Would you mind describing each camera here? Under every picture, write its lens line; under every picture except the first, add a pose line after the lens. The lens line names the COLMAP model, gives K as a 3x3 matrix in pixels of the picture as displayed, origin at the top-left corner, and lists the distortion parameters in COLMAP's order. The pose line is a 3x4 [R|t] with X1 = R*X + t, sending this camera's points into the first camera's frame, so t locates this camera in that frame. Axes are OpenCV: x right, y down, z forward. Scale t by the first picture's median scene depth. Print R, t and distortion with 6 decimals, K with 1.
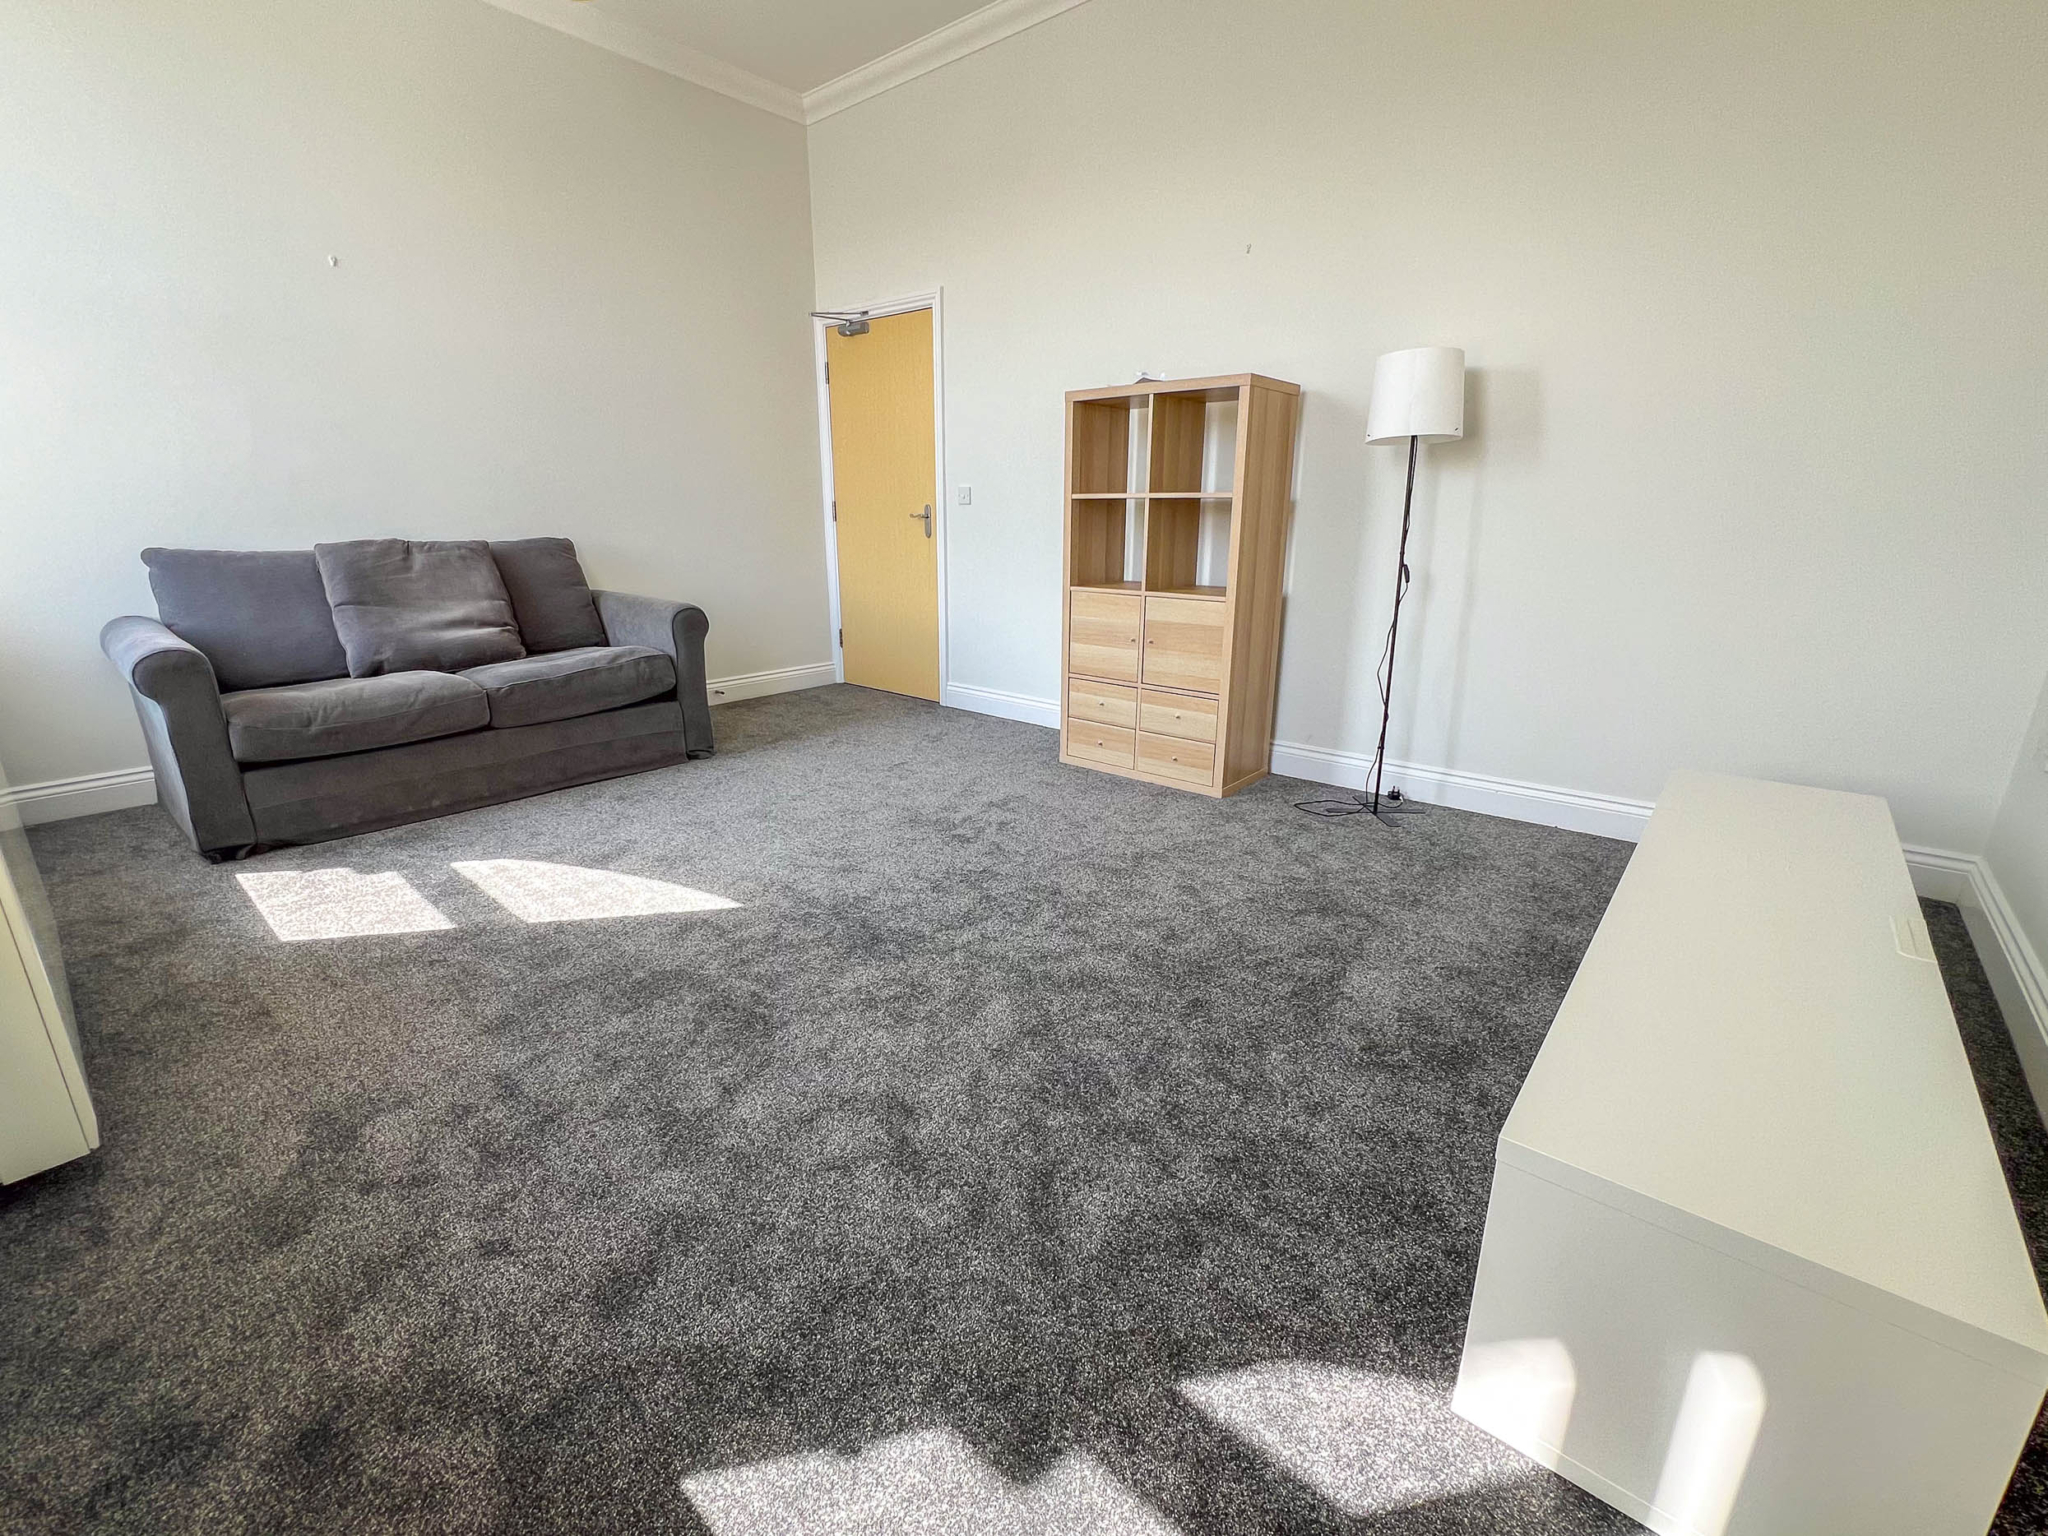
lens RADIAL K [[873.0, 0, 1024.0], [0, 873.0, 768.0], [0, 0, 1]] dist [-0.001231, -0.000238]
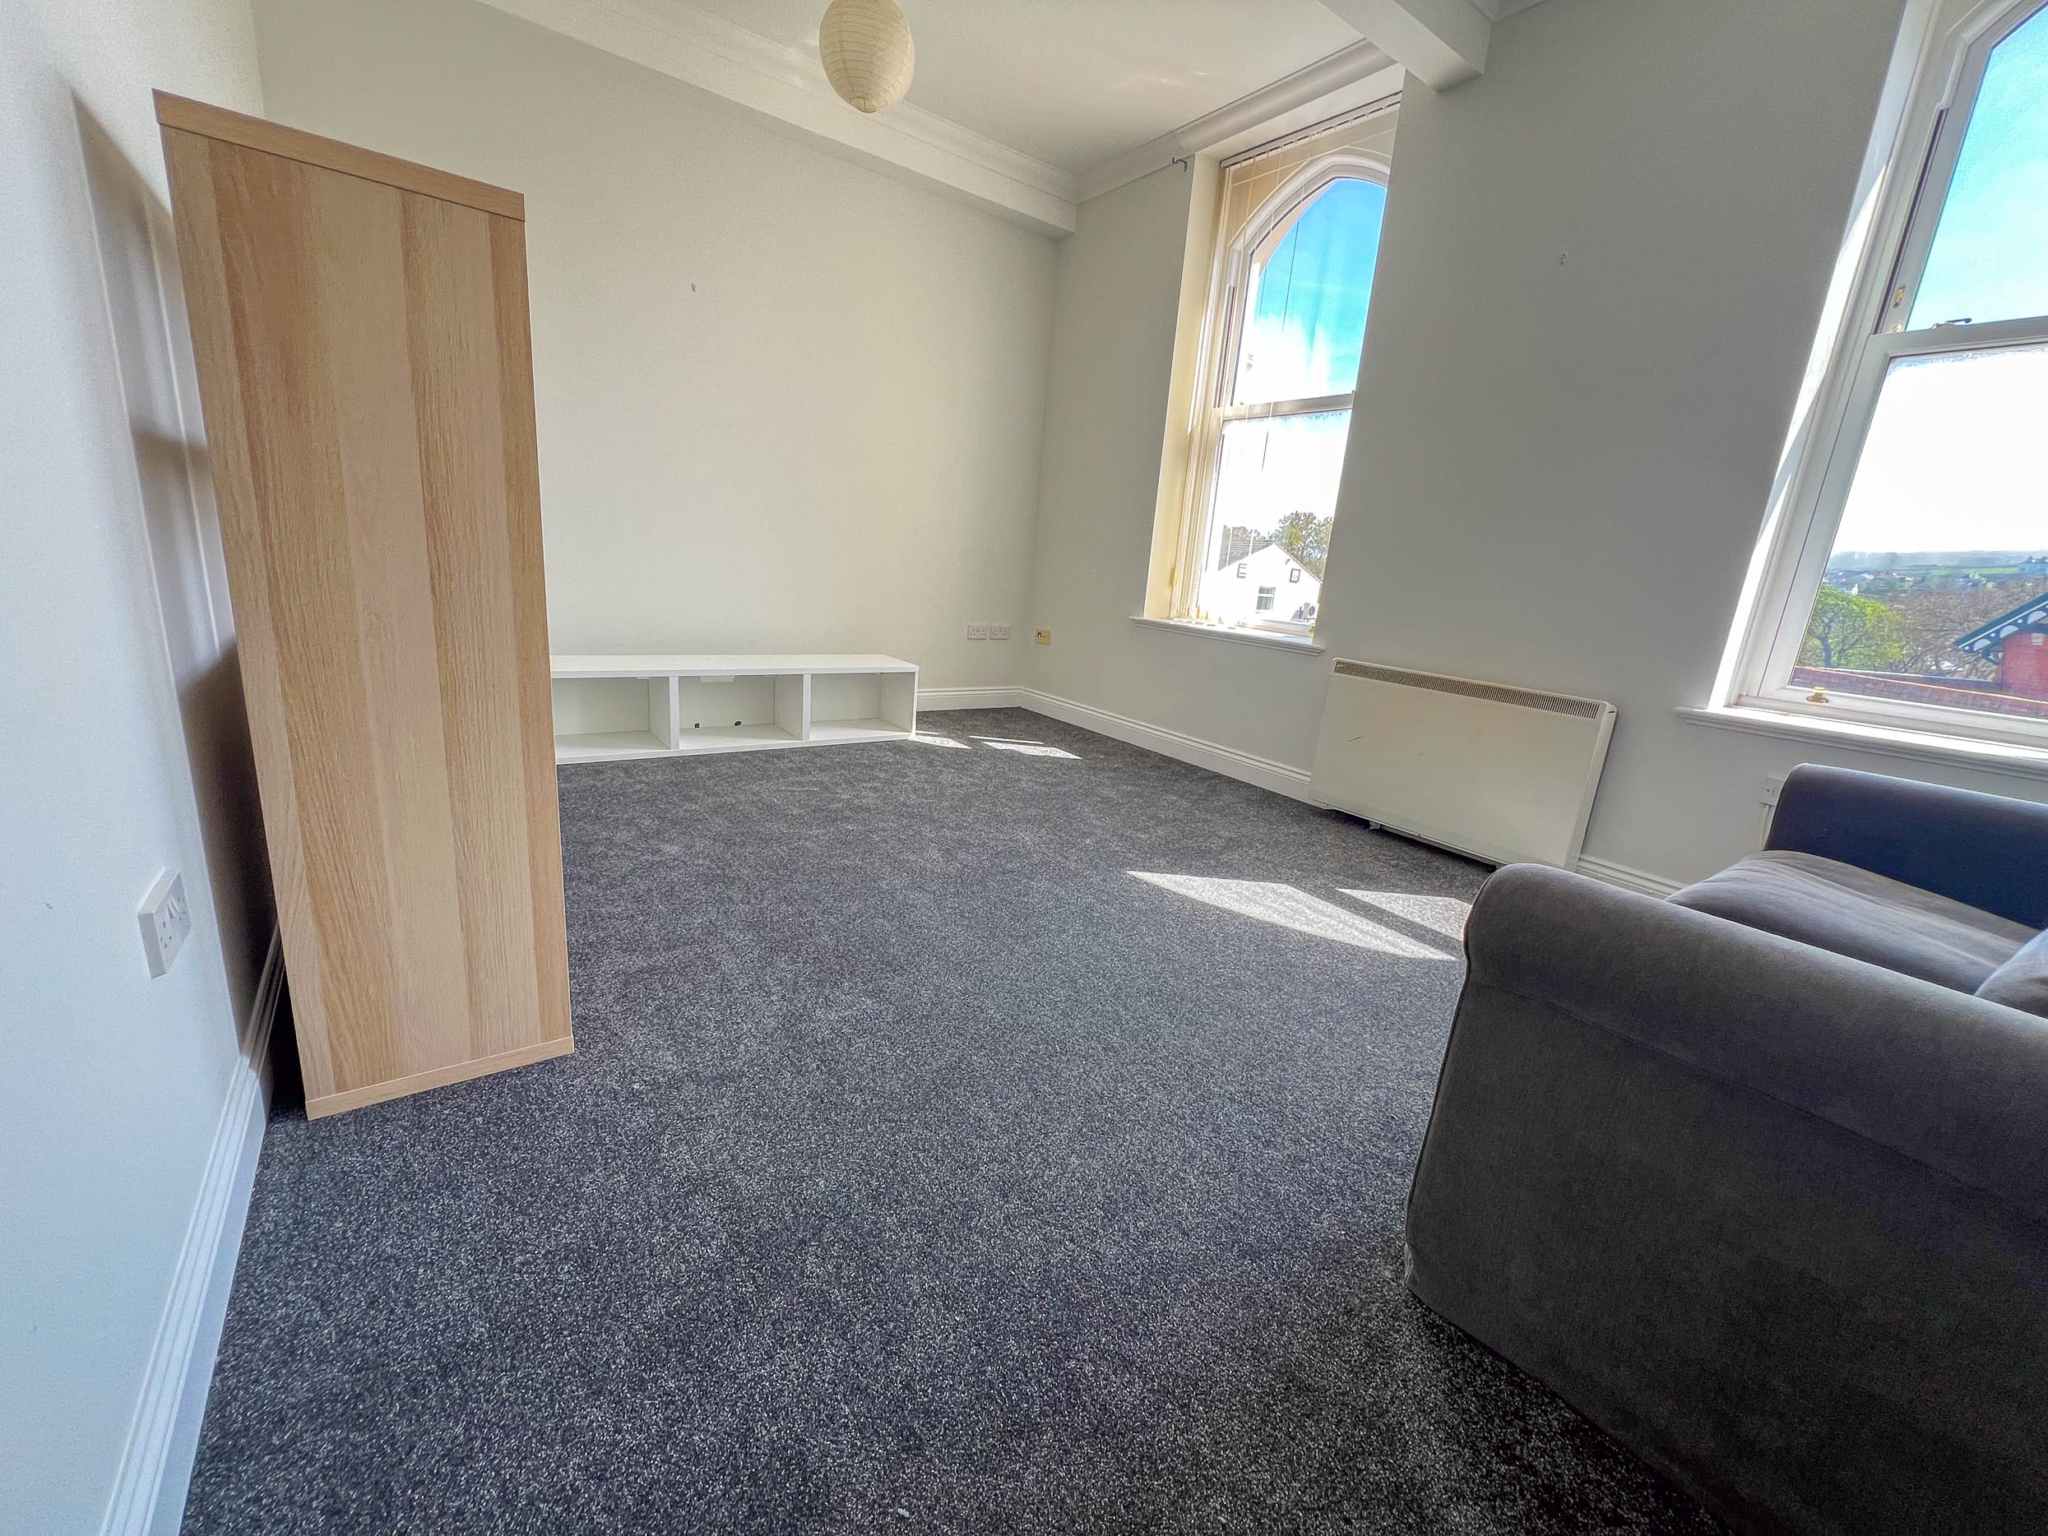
lens RADIAL K [[835.6, 0, 1024.0], [0, 835.6, 768.0], [0, 0, 1]] dist [-0.002544, -0.000543]
pose [[-0.969155, -0.132427, 0.207851, -0.331971], [-0.009300, 0.862422, 0.506105, -0.463190], [-0.246277, 0.488561, -0.837052, 1.587425]]
